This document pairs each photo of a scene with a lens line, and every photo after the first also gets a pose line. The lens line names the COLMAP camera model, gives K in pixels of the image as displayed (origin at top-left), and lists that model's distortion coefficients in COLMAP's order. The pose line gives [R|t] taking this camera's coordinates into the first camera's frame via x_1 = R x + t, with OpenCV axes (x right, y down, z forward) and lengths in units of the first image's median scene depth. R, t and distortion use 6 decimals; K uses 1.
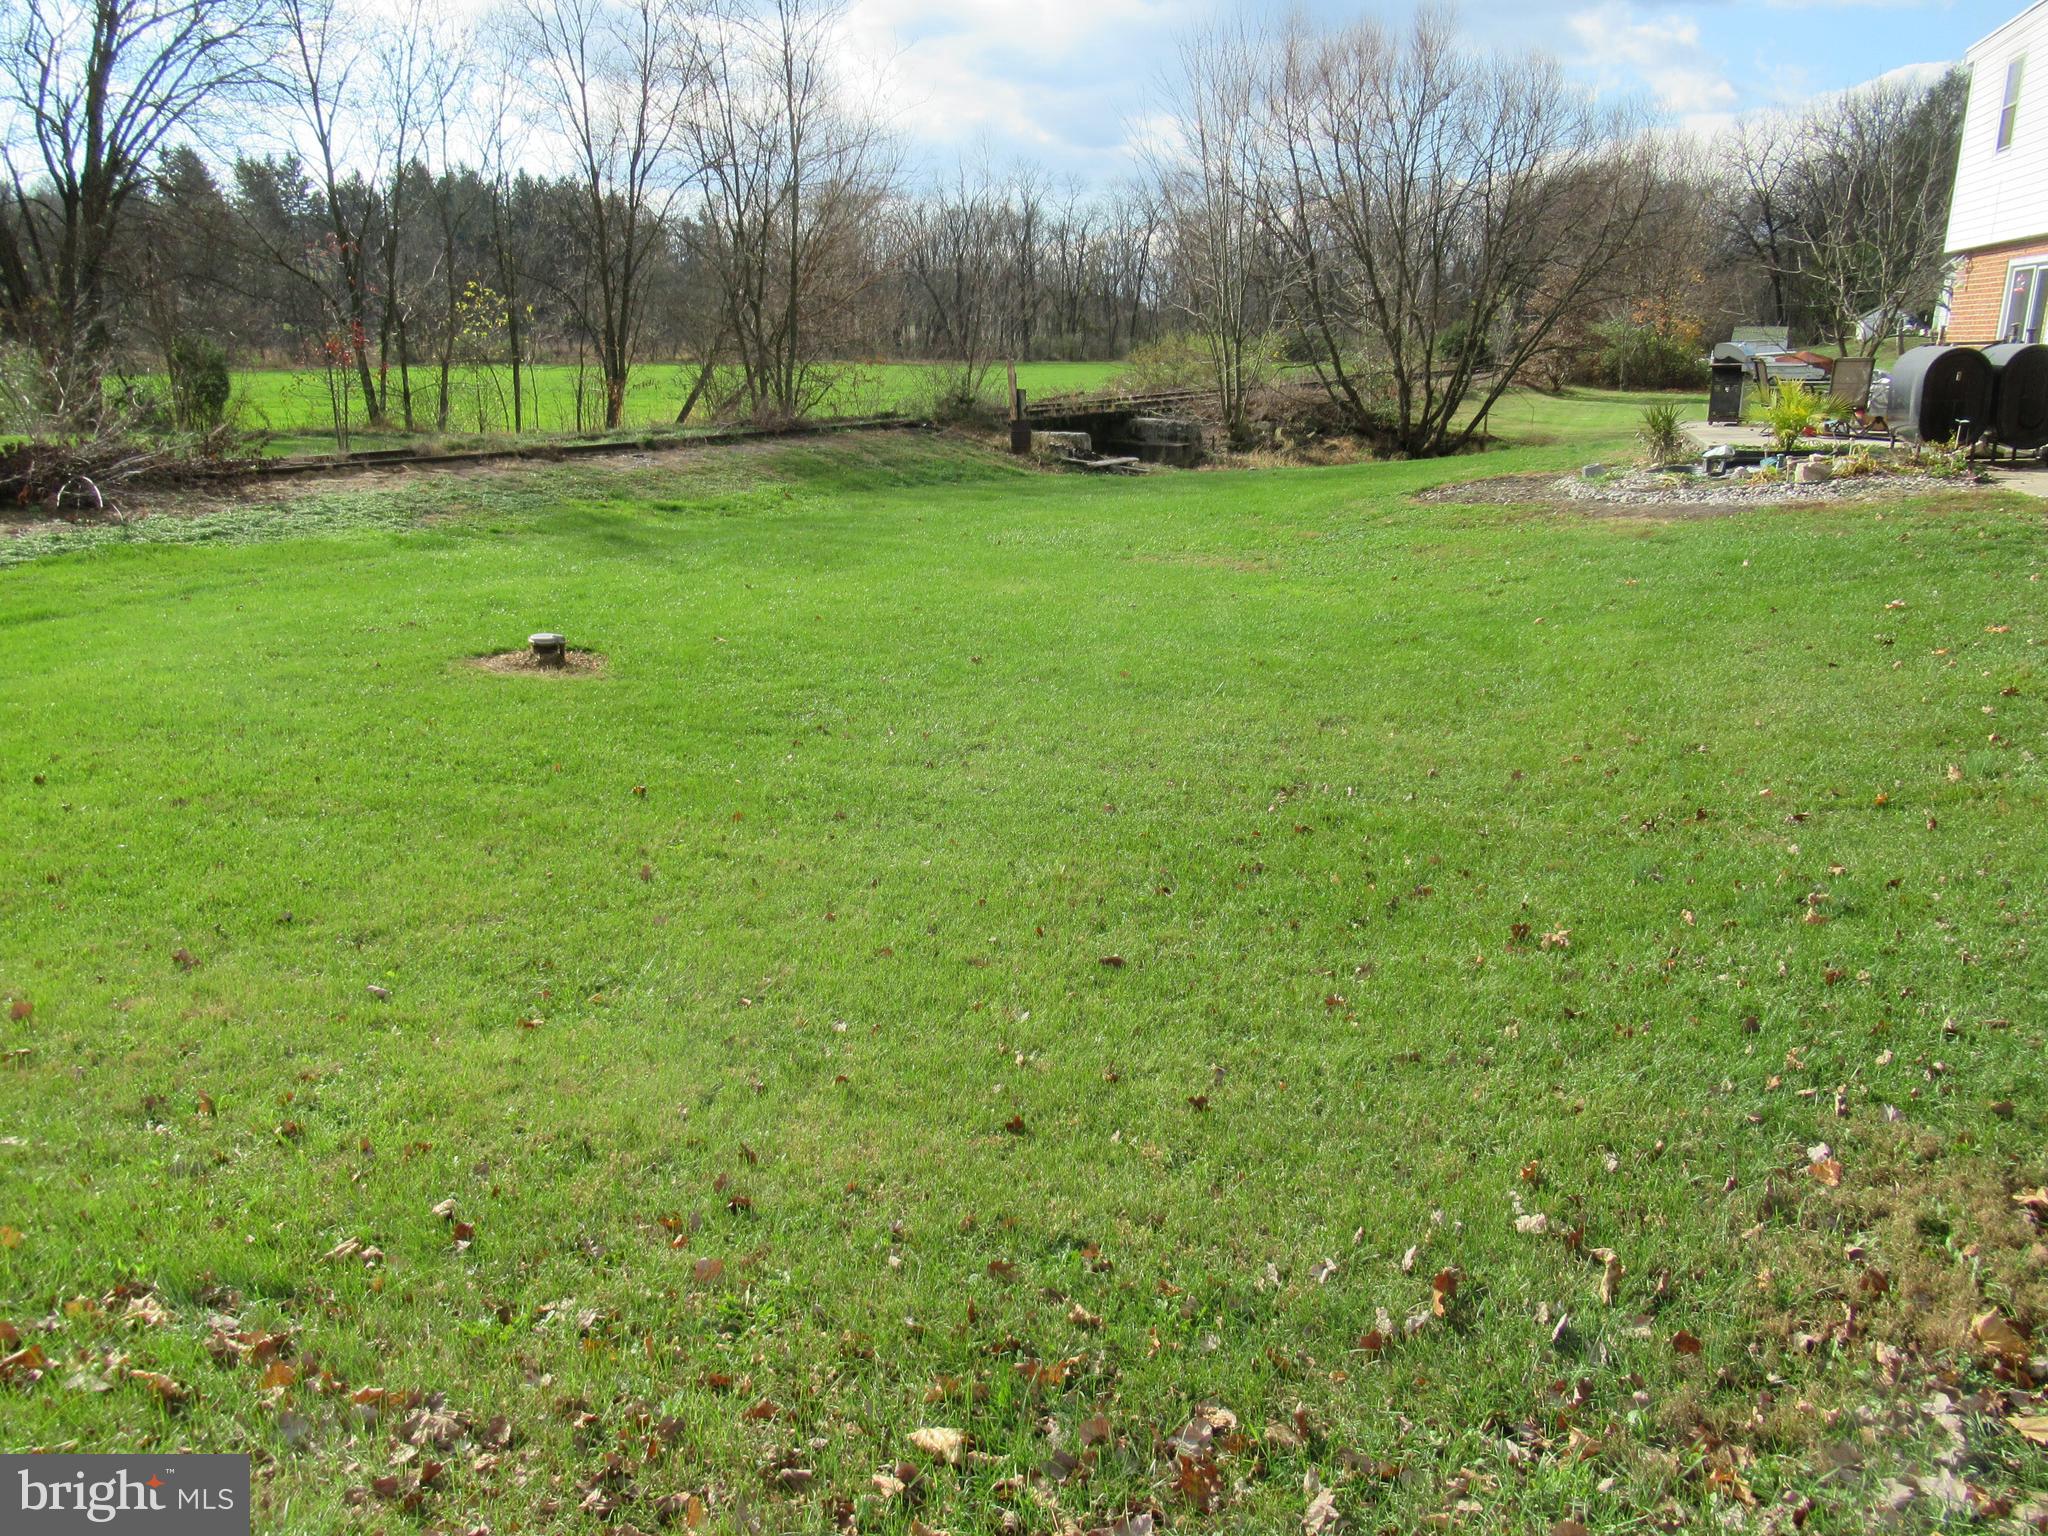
lens RADIAL K [[1464.8, 0, 1023.6], [0, 1464.8, 775.4], [0, 0, 1]] dist [-0.023959, 0.002916]
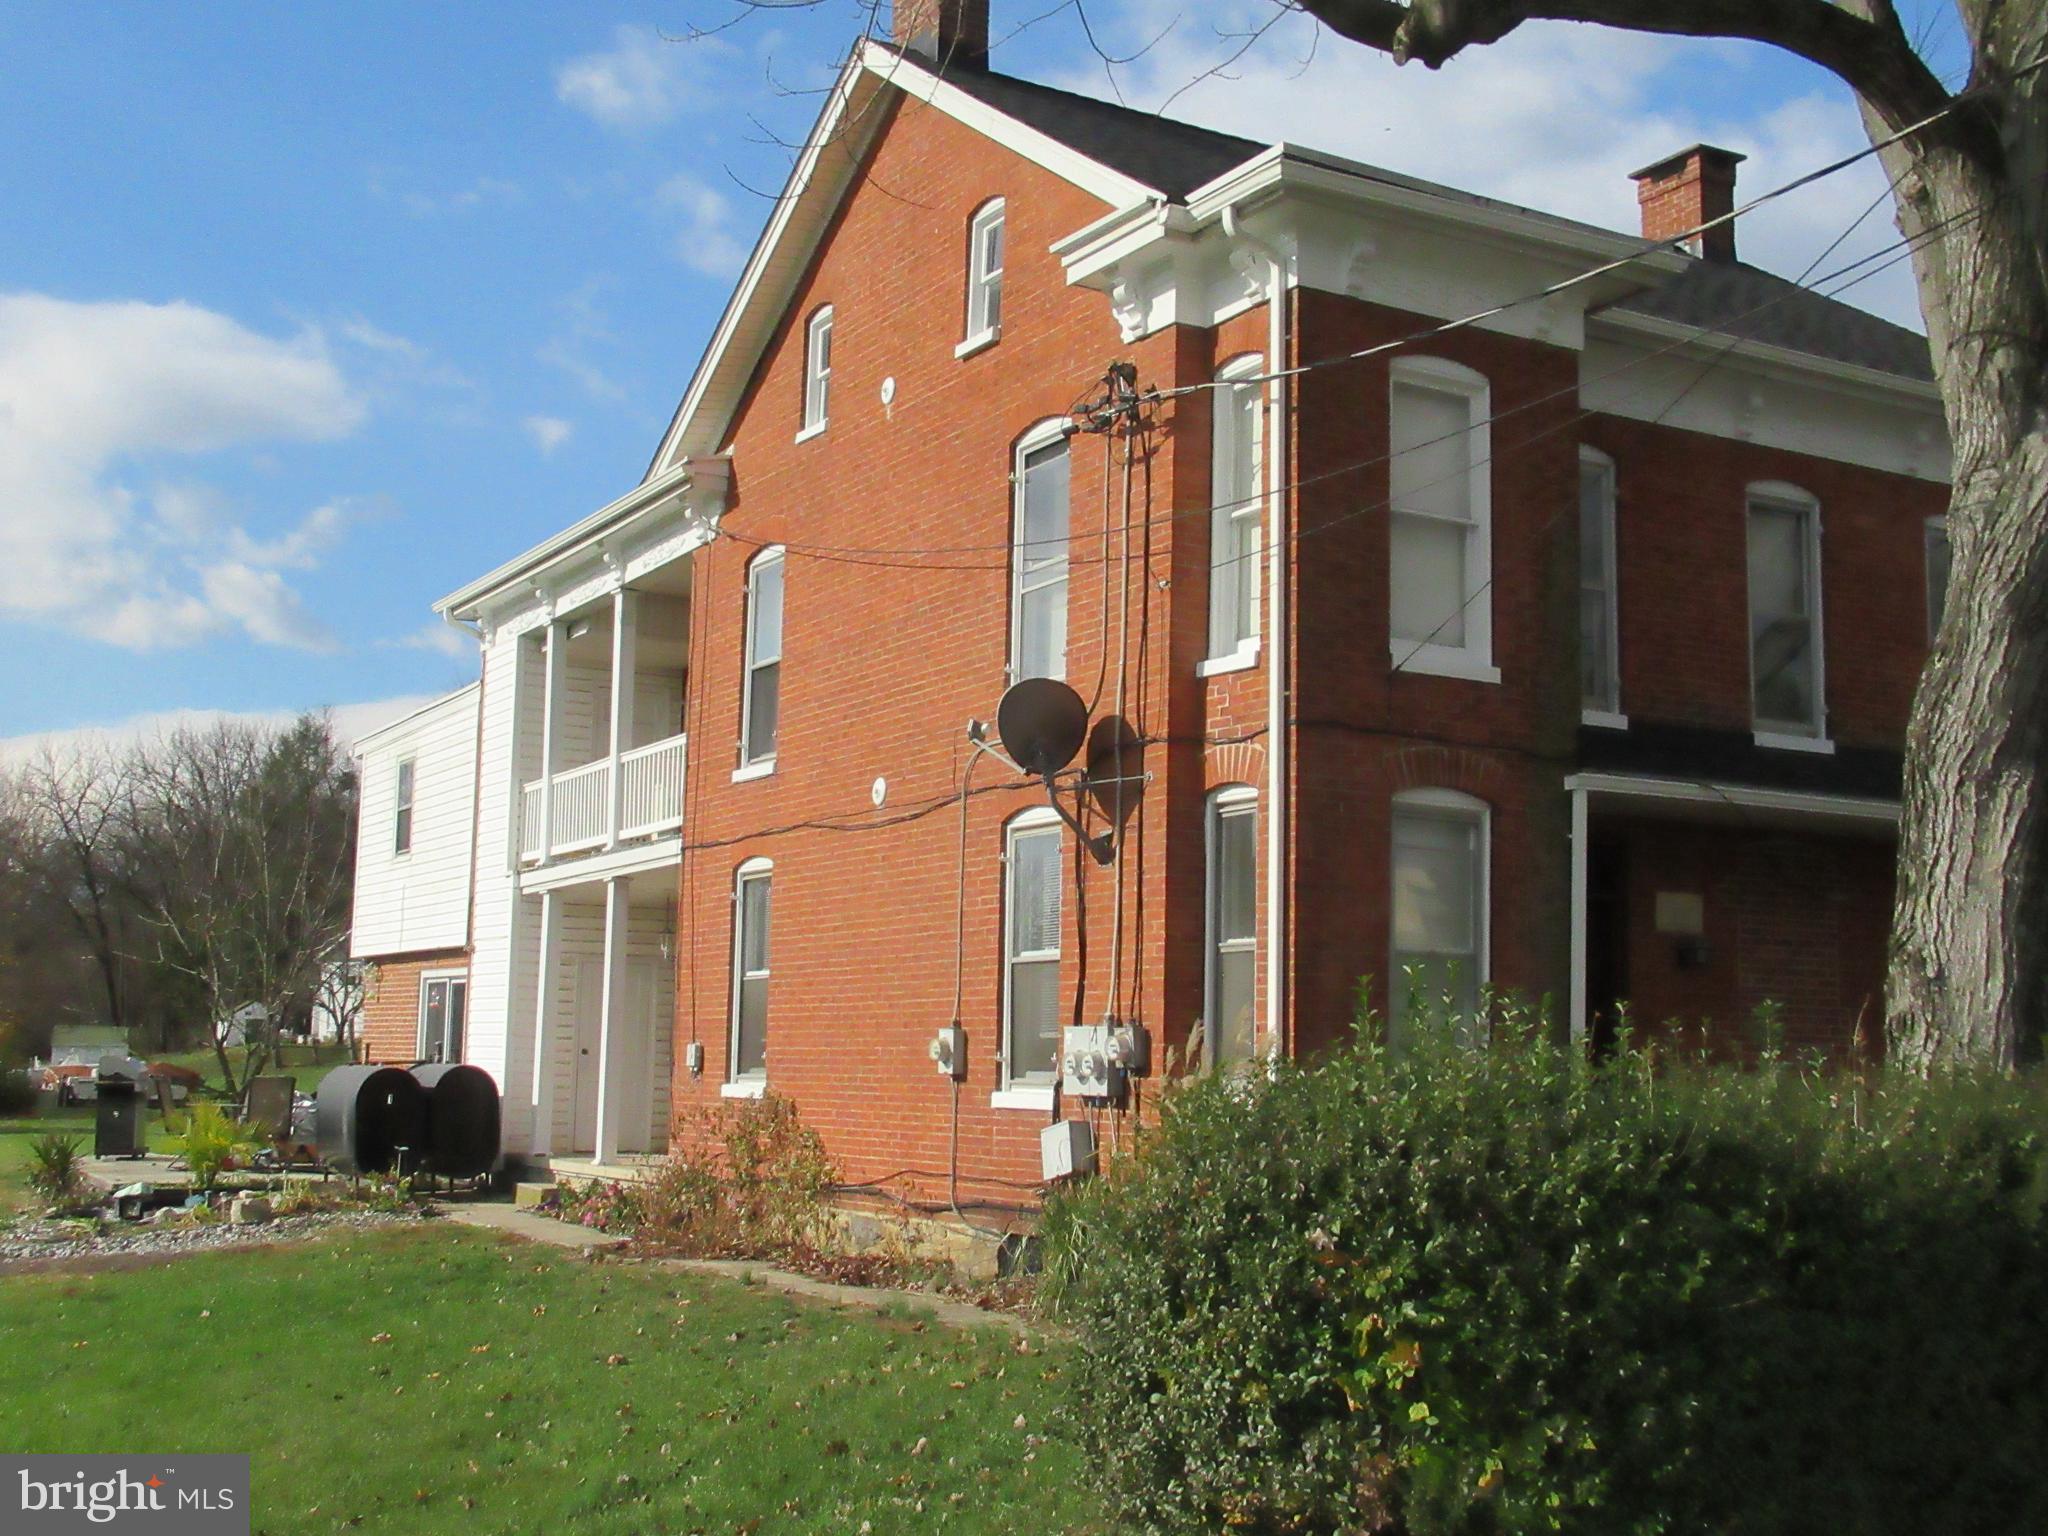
lens RADIAL K [[2376.6, 0, 1022.6], [0, 2376.6, 774.8], [0, 0, 1]] dist [-0.009374, 0.000000]
pose [[0.668983, 0.109394, 0.735183, -0.174572], [0.186614, 0.932708, -0.308596, 0.056435], [-0.719470, 0.343641, 0.603551, -0.210185]]
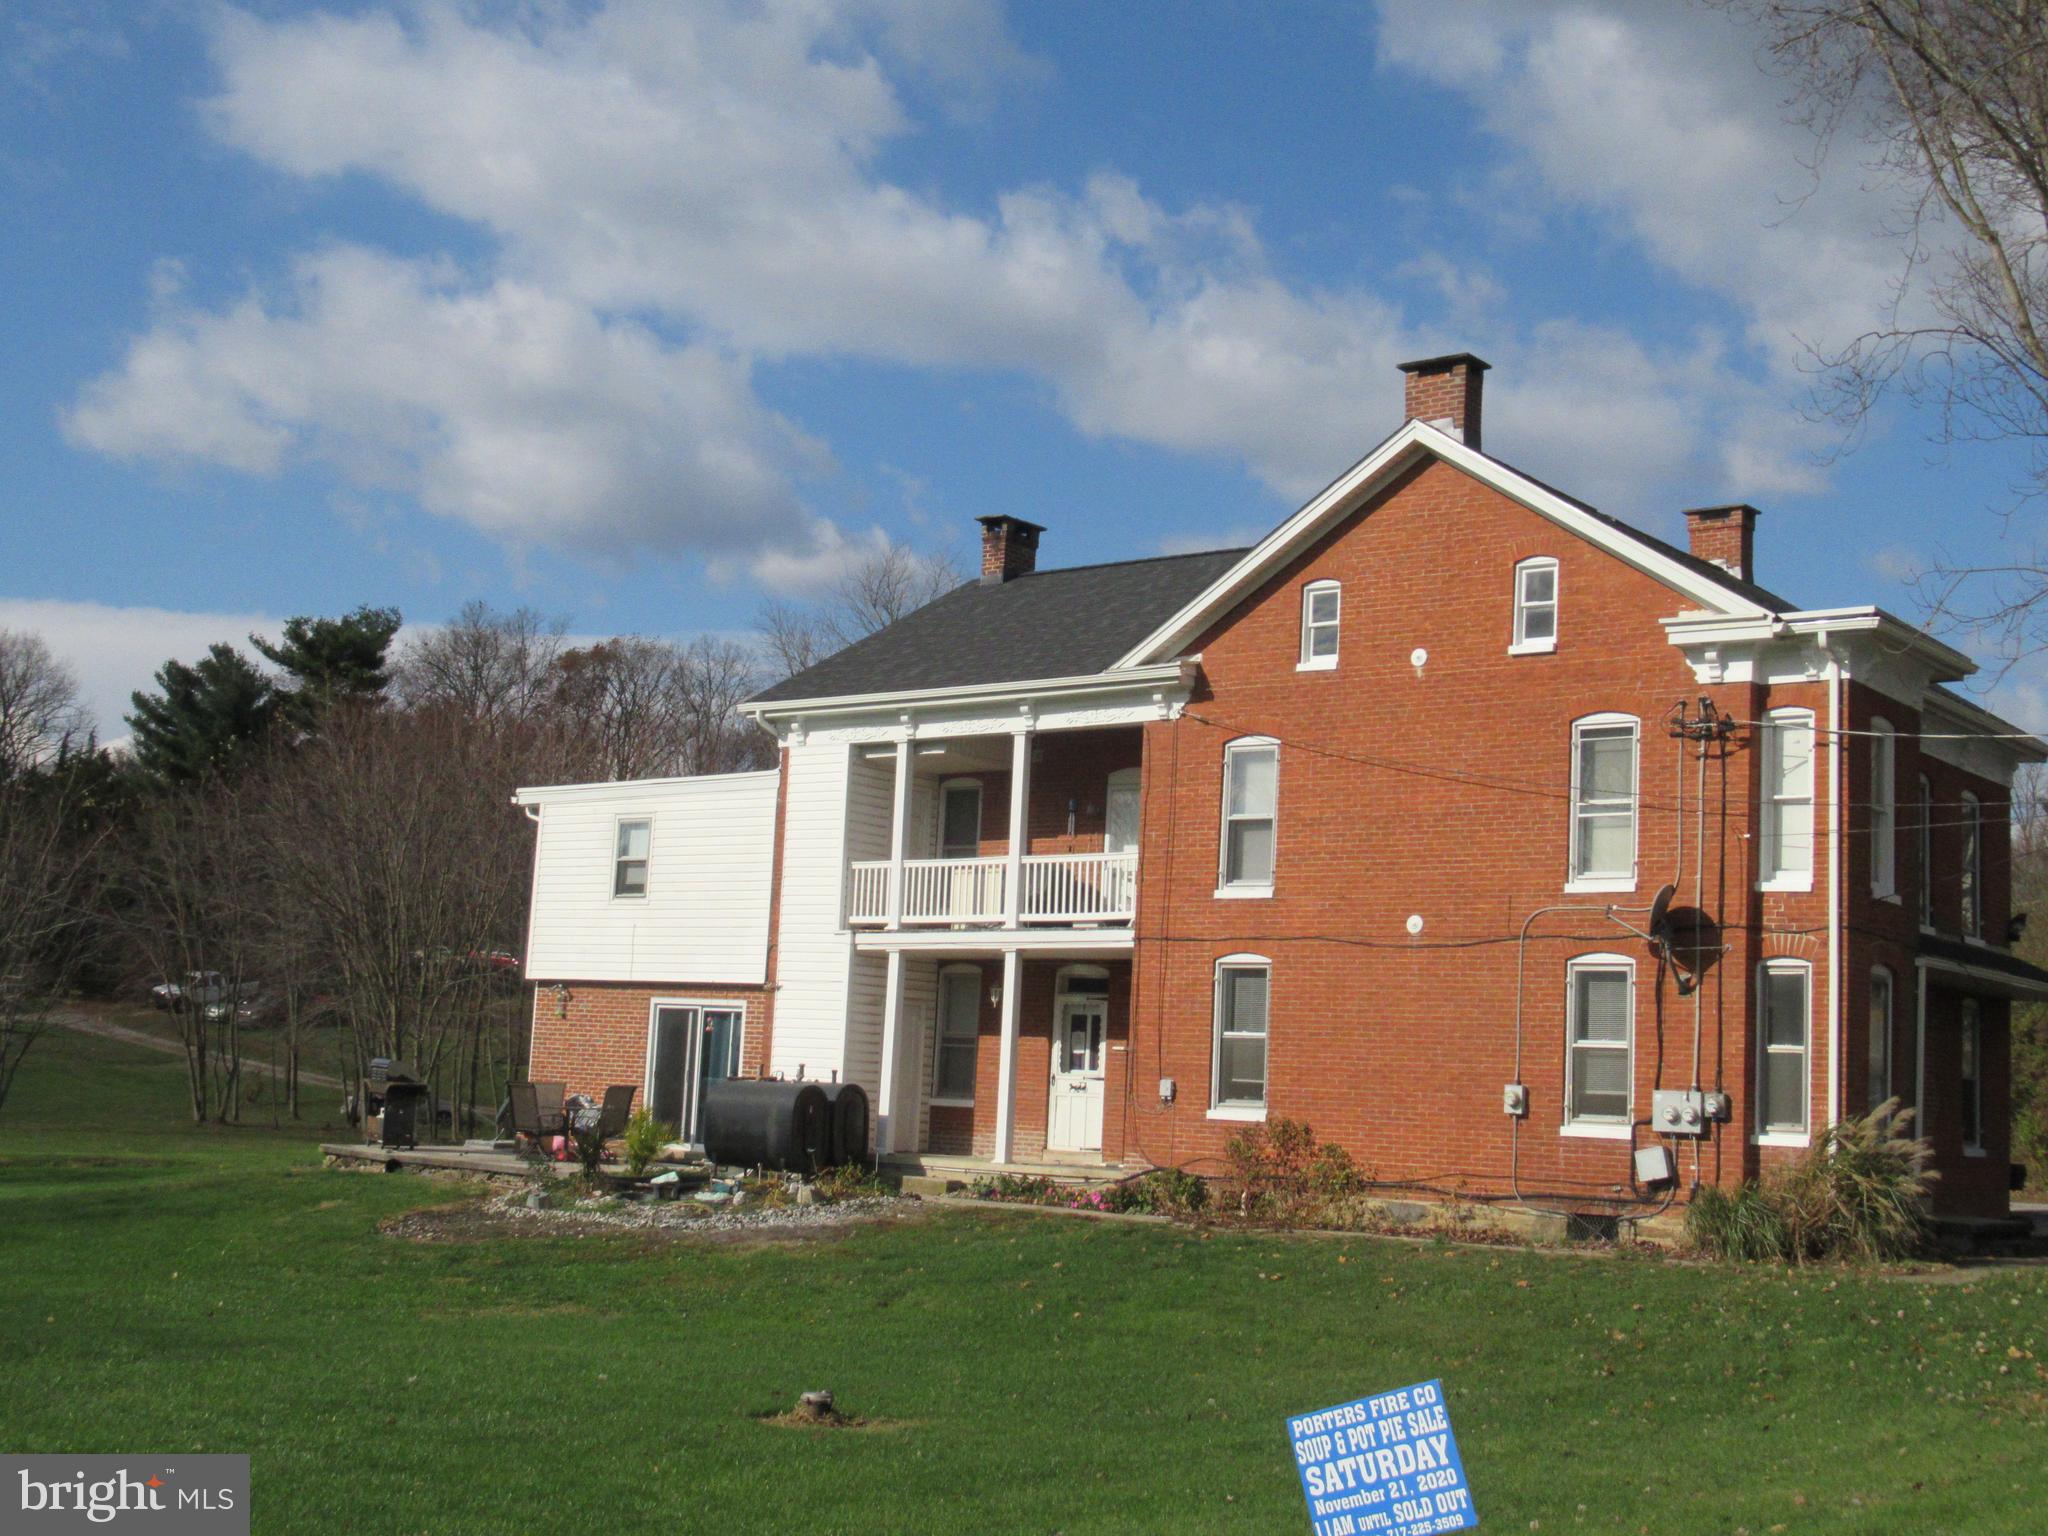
lens RADIAL K [[2506.6, 0, 1026.0], [0, 2506.6, 769.5], [0, 0, 1]] dist [0.024843, 0.000000]
pose [[0.330994, 0.140290, 0.933146, -1.081052], [0.217651, 0.950873, -0.220157, -0.051397], [-0.918189, 0.275971, 0.284199, 0.183913]]
